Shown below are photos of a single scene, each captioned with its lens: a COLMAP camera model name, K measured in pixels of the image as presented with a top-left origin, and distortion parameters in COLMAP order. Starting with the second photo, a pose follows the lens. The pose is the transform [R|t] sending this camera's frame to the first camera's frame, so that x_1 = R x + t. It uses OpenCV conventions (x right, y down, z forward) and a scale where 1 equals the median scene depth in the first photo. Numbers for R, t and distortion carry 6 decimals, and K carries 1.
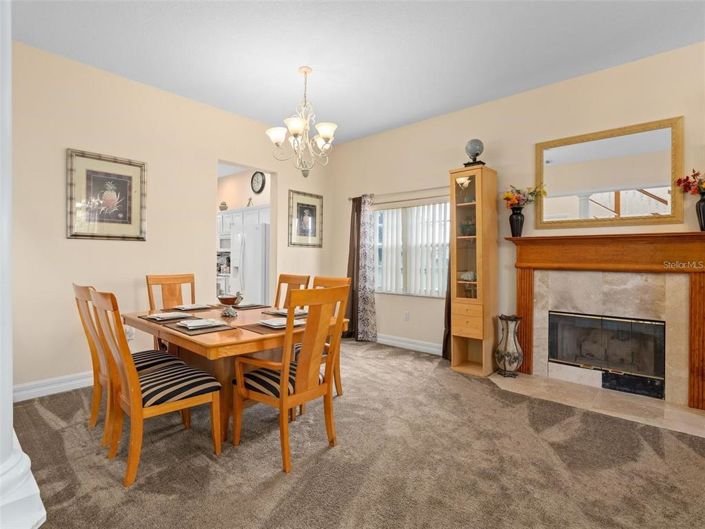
lens RADIAL K [[333.6, 0, 346.3], [0, 333.6, 258.7], [0, 0, 1]] dist [0.002763, 0.000368]
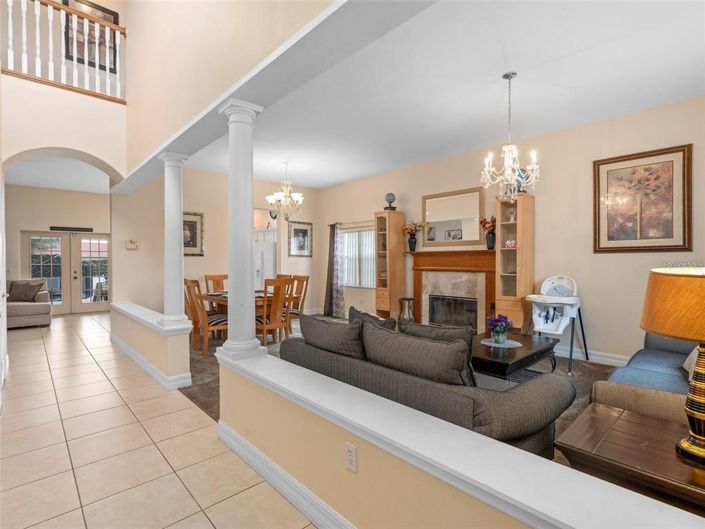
lens RADIAL K [[357.4, 0, 357.1], [0, 357.4, 266.9], [0, 0, 1]] dist [0.005838, 0.000201]
pose [[0.994550, -0.007937, -0.103958, 0.416388], [0.009509, 0.999848, 0.014632, -0.015423], [0.103826, -0.015541, 0.994474, -0.825224]]
